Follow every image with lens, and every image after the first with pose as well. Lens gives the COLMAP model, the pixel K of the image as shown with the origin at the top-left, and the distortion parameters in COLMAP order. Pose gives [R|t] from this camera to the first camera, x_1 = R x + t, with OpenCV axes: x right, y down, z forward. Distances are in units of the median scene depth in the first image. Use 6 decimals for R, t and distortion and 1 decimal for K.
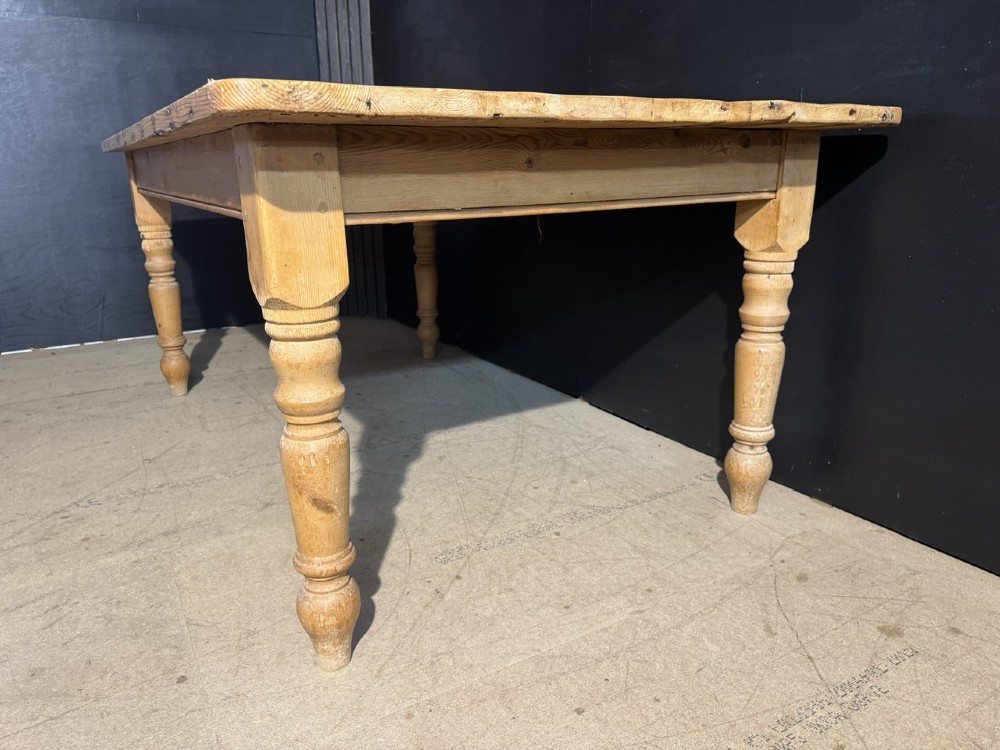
lens RADIAL K [[717.5, 0, 498.8], [0, 717.5, 367.4], [0, 0, 1]] dist [0.020599, -0.033259]
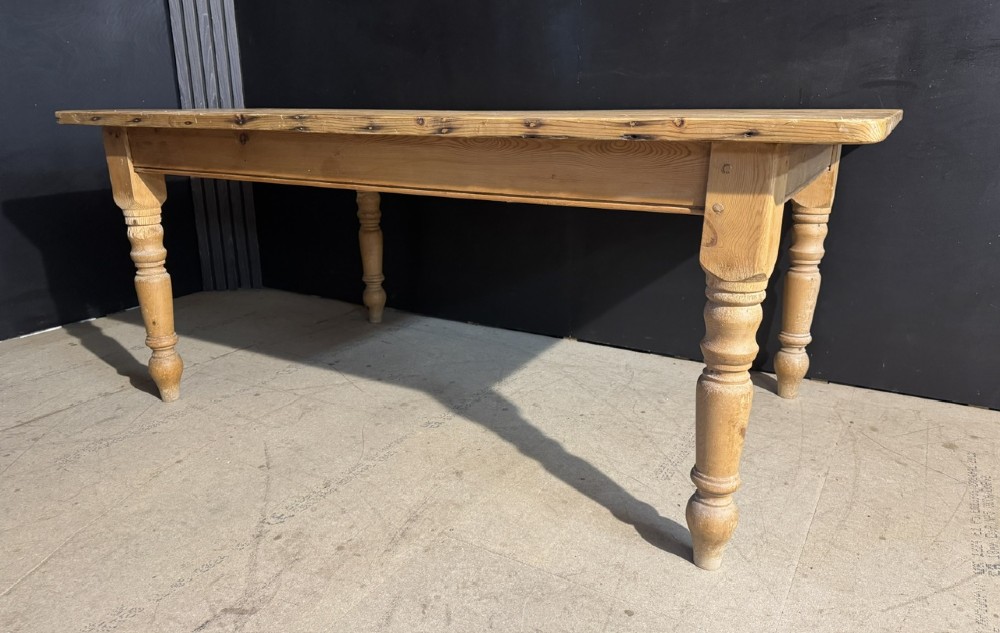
lens RADIAL K [[710.7, 0, 506.5], [0, 710.7, 322.1], [0, 0, 1]] dist [0.019459, -0.020110]
pose [[0.873213, -0.131133, 0.469365, -0.598051], [0.122519, 0.991256, 0.049003, -0.058715], [-0.471687, 0.014716, 0.881643, 0.045283]]
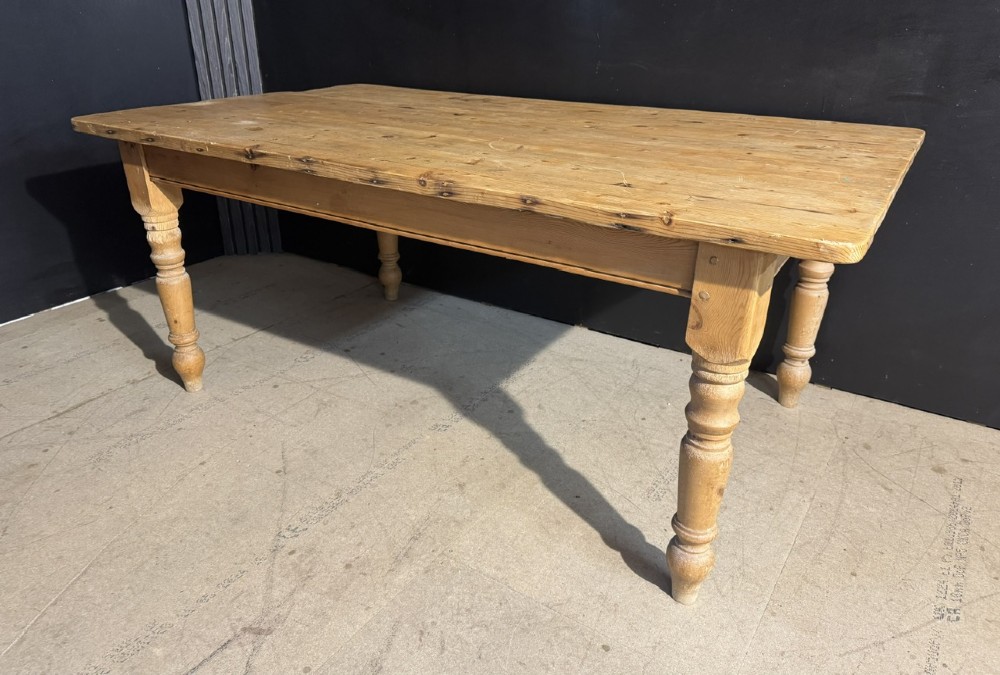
lens RADIAL K [[720.1, 0, 507.6], [0, 720.1, 331.0], [0, 0, 1]] dist [0.026220, -0.031850]
pose [[0.893597, -0.167356, 0.416504, -0.568665], [0.102104, 0.979357, 0.174456, -0.193988], [-0.437102, -0.113366, 0.892239, 0.002282]]
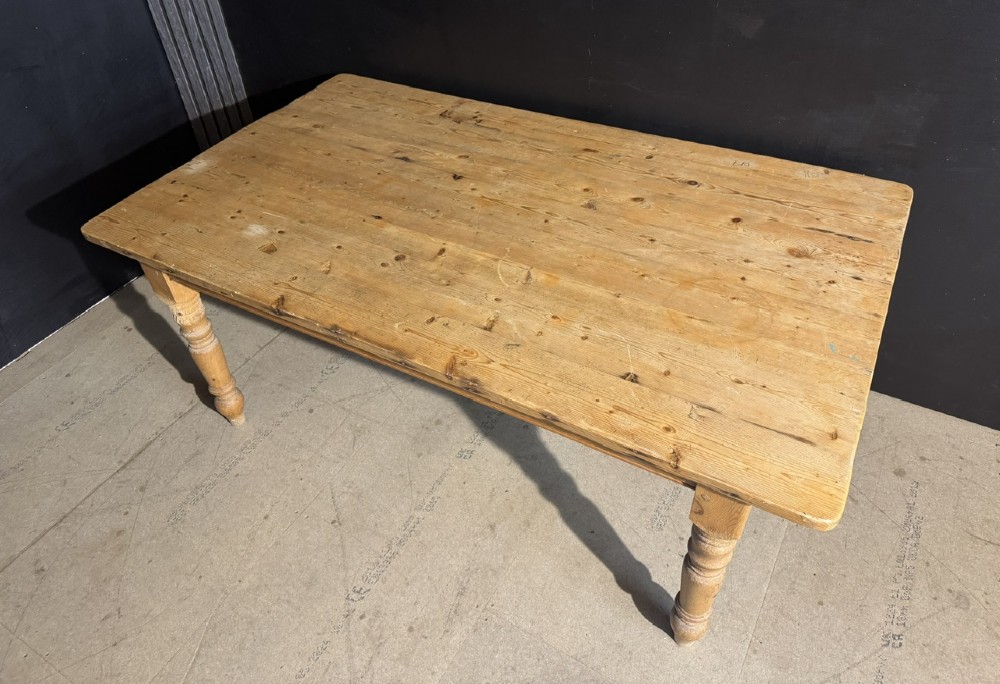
lens RADIAL K [[711.2, 0, 507.3], [0, 711.2, 308.6], [0, 0, 1]] dist [0.022695, -0.027838]
pose [[0.868181, -0.343558, 0.358092, -0.520555], [0.166313, 0.881304, 0.442315, -0.605164], [-0.467548, -0.324455, 0.822270, 0.047572]]
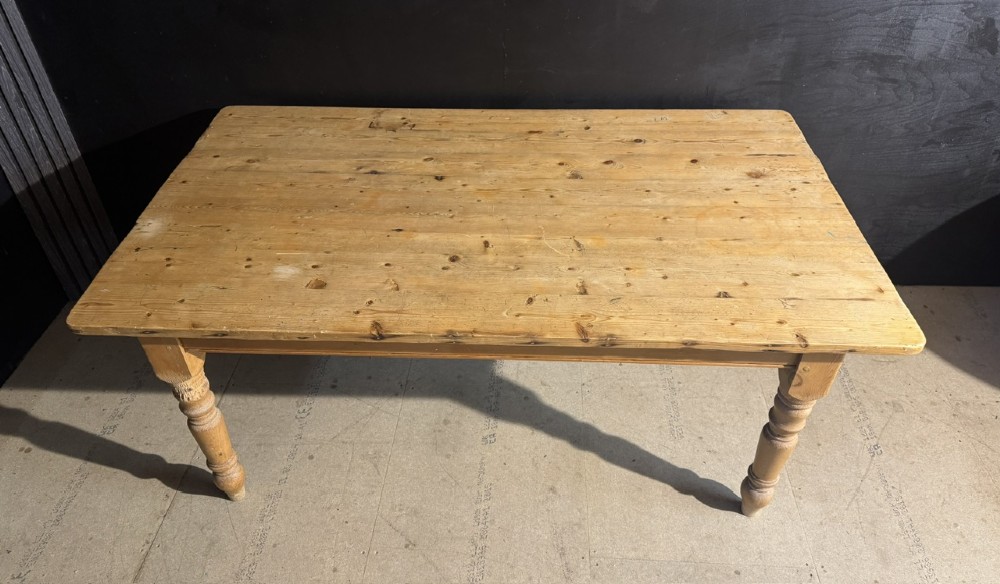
lens RADIAL K [[710.1, 0, 507.2], [0, 710.1, 295.6], [0, 0, 1]] dist [0.040204, -0.042331]
pose [[0.546962, -0.533776, 0.644915, -0.881477], [0.223872, 0.835568, 0.501705, -0.695954], [-0.806668, -0.130035, 0.576522, 0.274849]]
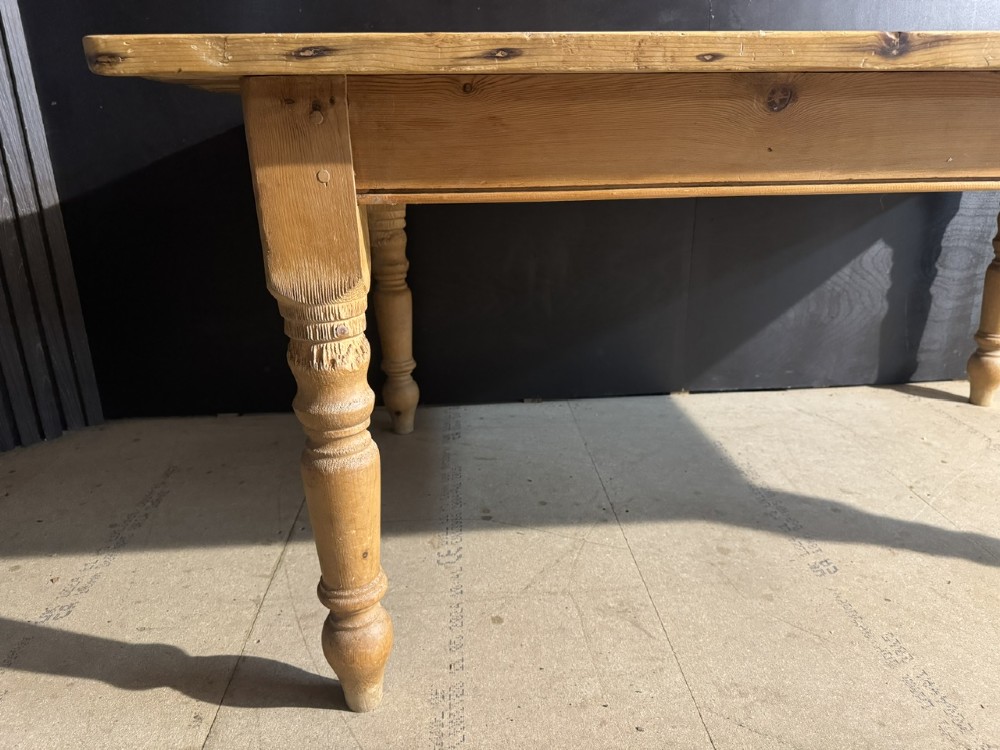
lens RADIAL K [[717.5, 0, 505.1], [0, 717.5, 373.9], [0, 0, 1]] dist [0.020599, -0.033259]
pose [[0.447626, -0.286804, 0.846980, -0.866026], [0.252556, 0.949157, 0.187928, -0.238515], [-0.857815, 0.129788, 0.497301, 0.876200]]
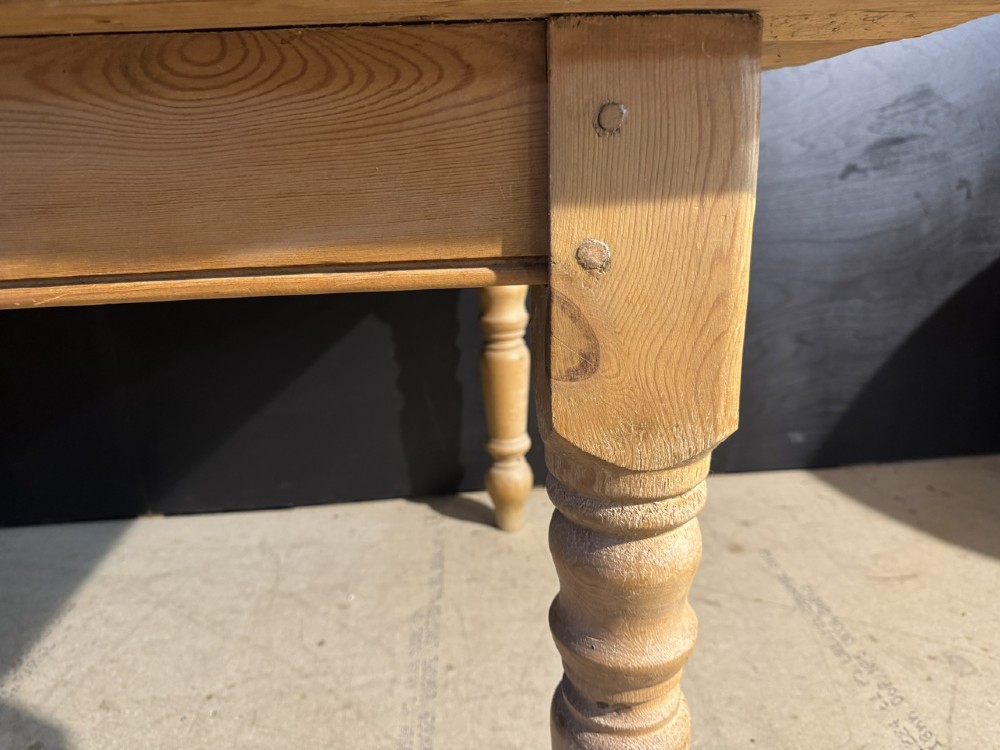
lens RADIAL K [[717.5, 0, 503.1], [0, 717.5, 376.9], [0, 0, 1]] dist [0.020599, -0.033259]
pose [[0.453361, -0.260435, 0.852430, -0.333383], [0.276476, 0.950279, 0.143288, -0.103628], [-0.847364, 0.170715, 0.502823, 0.407006]]
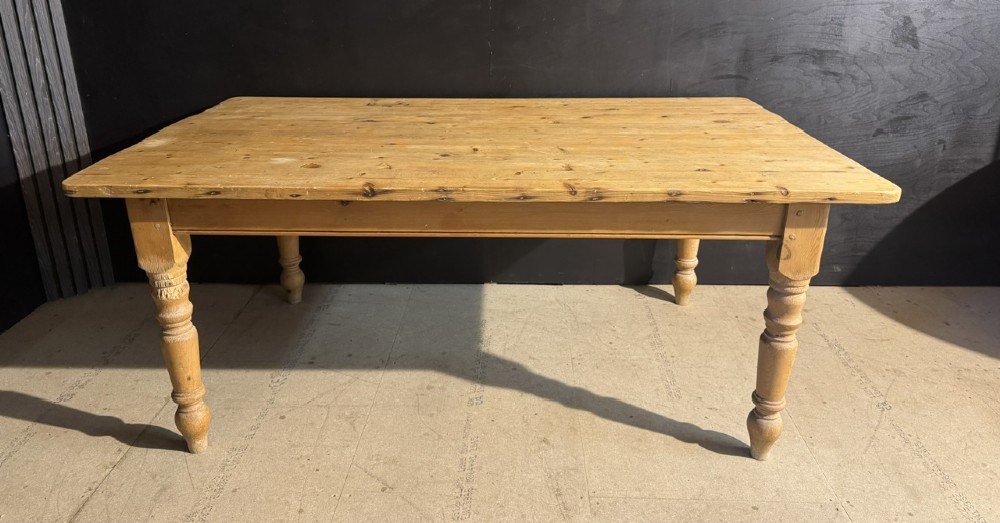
lens RADIAL K [[707.3, 0, 502.6], [0, 707.3, 213.5], [0, 0, 1]] dist [0.029948, -0.030489]
pose [[0.528724, -0.272547, 0.803847, -1.053210], [0.222409, 0.958441, 0.178675, -0.365565], [-0.819137, 0.084313, 0.567367, 0.264358]]
